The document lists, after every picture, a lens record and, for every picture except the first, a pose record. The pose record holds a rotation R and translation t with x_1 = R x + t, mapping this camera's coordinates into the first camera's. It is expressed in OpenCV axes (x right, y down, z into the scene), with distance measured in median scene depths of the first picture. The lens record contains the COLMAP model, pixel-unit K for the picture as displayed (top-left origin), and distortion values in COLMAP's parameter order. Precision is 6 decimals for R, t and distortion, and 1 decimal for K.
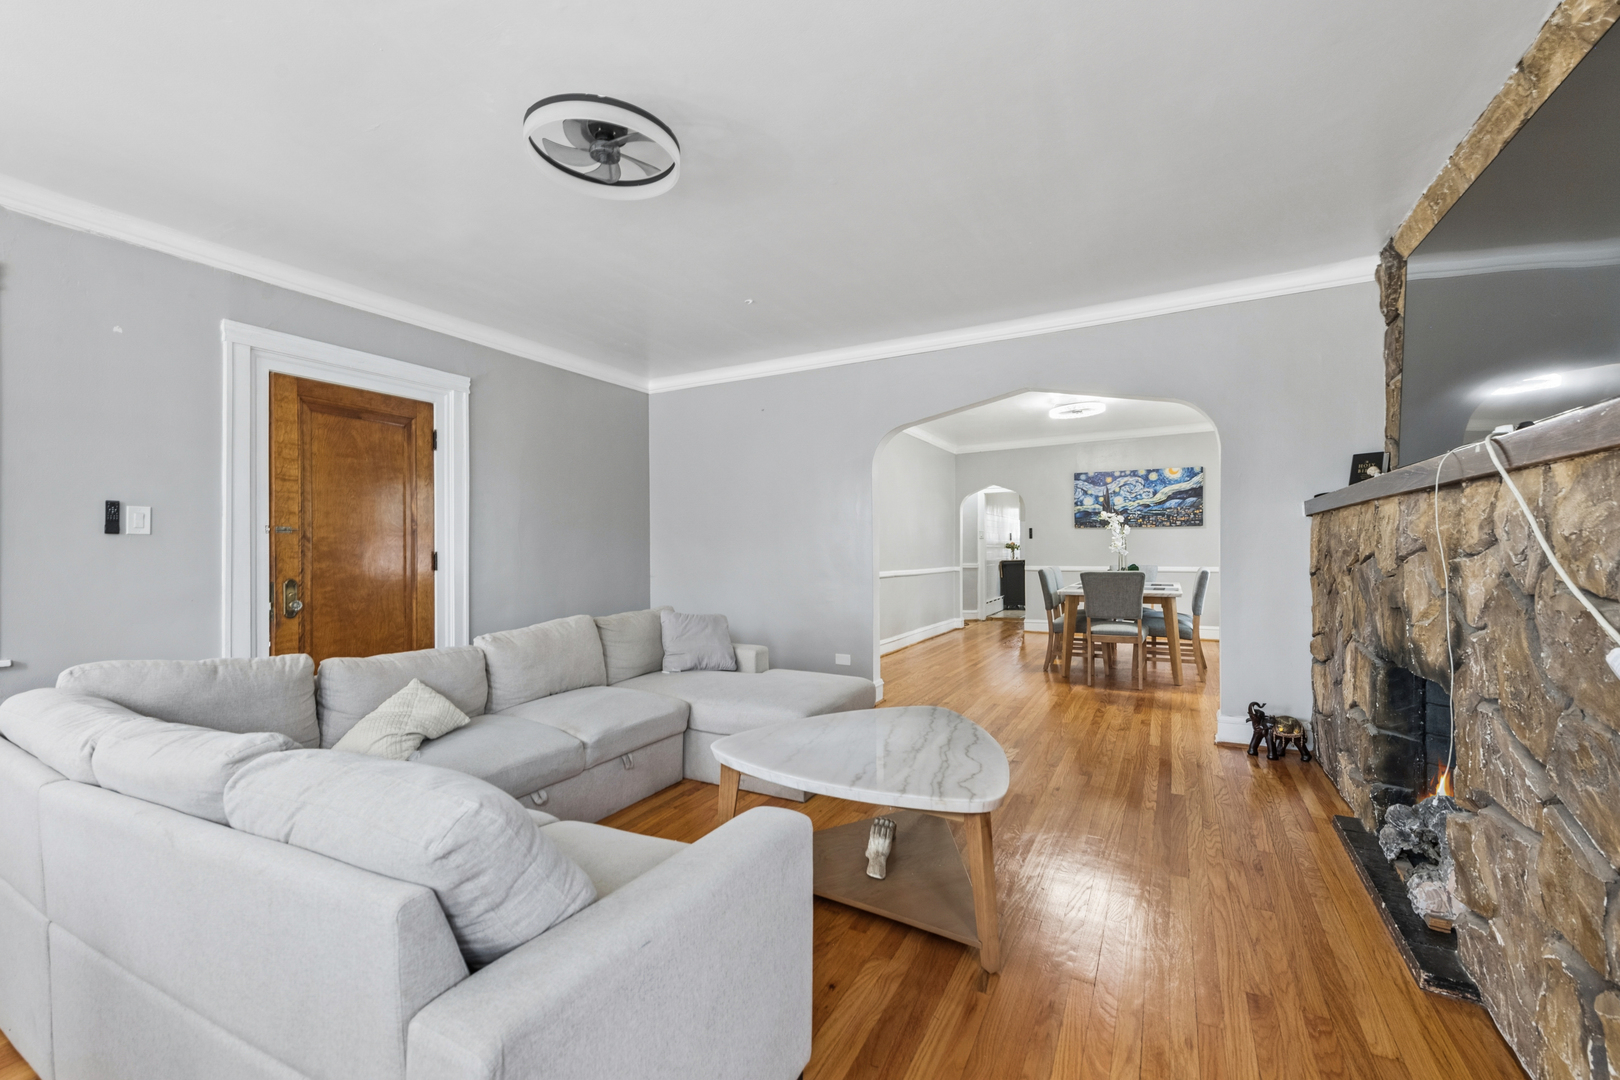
lens RADIAL K [[695.1, 0, 813.5], [0, 695.1, 546.7], [0, 0, 1]] dist [0.002182, -0.000880]
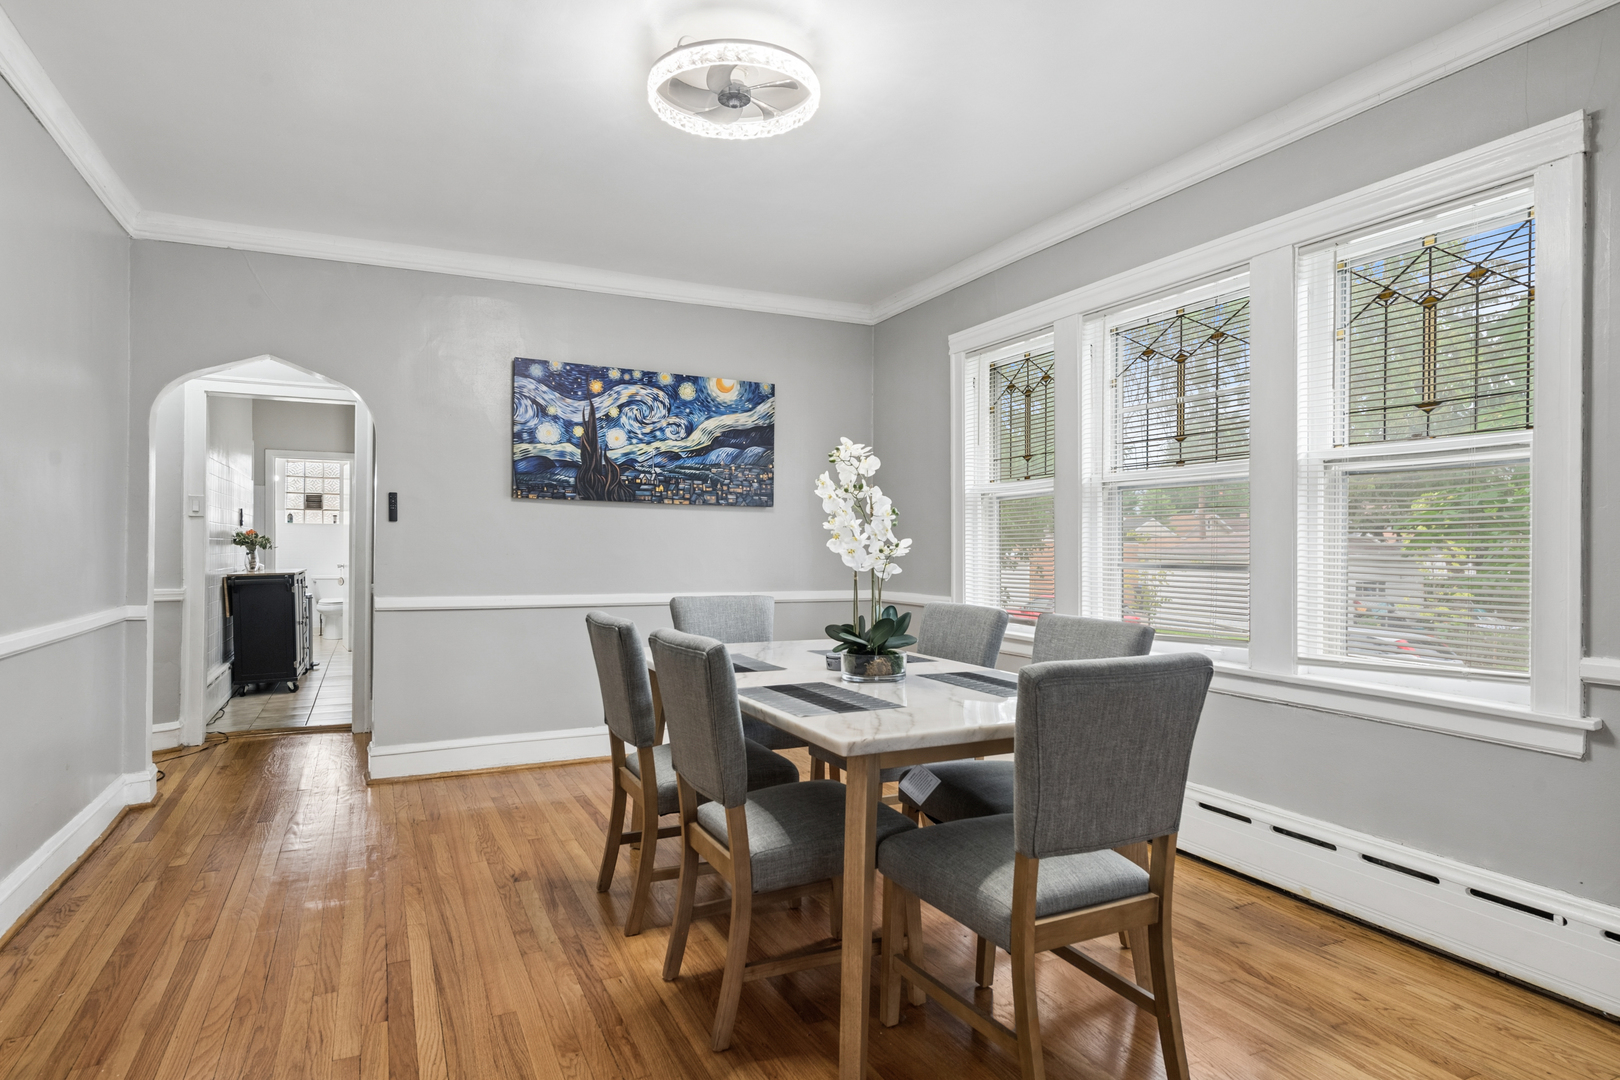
lens RADIAL K [[910.3, 0, 813.3], [0, 910.3, 546.8], [0, 0, 1]] dist [-0.001886, -0.000645]
pose [[0.595658, 0.013031, 0.803132, 0.067909], [-0.016871, 0.999851, -0.003710, -0.000520], [-0.803061, -0.011340, 0.595789, 0.577252]]
